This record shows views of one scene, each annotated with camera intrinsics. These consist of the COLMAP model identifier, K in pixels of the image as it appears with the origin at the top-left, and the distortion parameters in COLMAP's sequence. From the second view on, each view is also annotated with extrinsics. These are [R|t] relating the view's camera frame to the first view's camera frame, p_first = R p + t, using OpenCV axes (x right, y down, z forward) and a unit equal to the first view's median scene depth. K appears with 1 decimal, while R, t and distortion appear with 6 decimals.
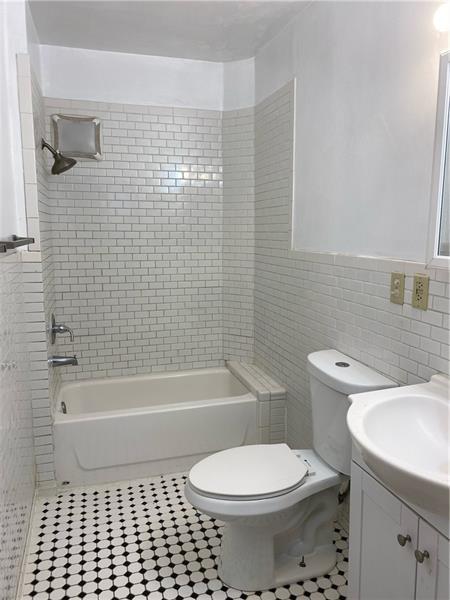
lens RADIAL K [[456.8, 0, 228.2], [0, 456.8, 305.7], [0, 0, 1]] dist [0.022524, -0.041029]
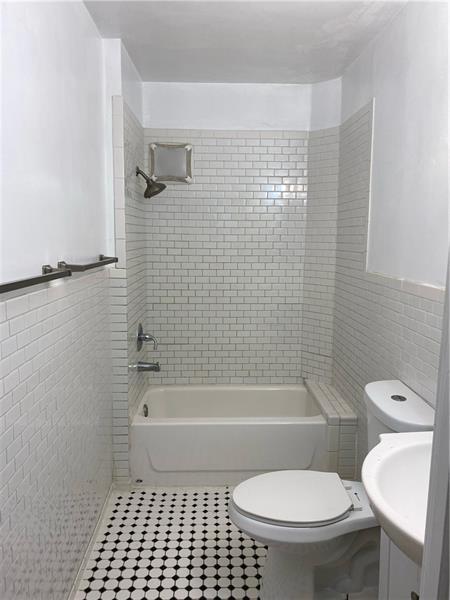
lens RADIAL K [[456.8, 0, 228.1], [0, 456.8, 297.3], [0, 0, 1]] dist [0.022524, -0.041029]
pose [[0.966440, 0.039972, -0.253762, 0.101380], [-0.048254, 0.998484, -0.026494, -0.026835], [0.252319, 0.037850, 0.966904, -0.011181]]
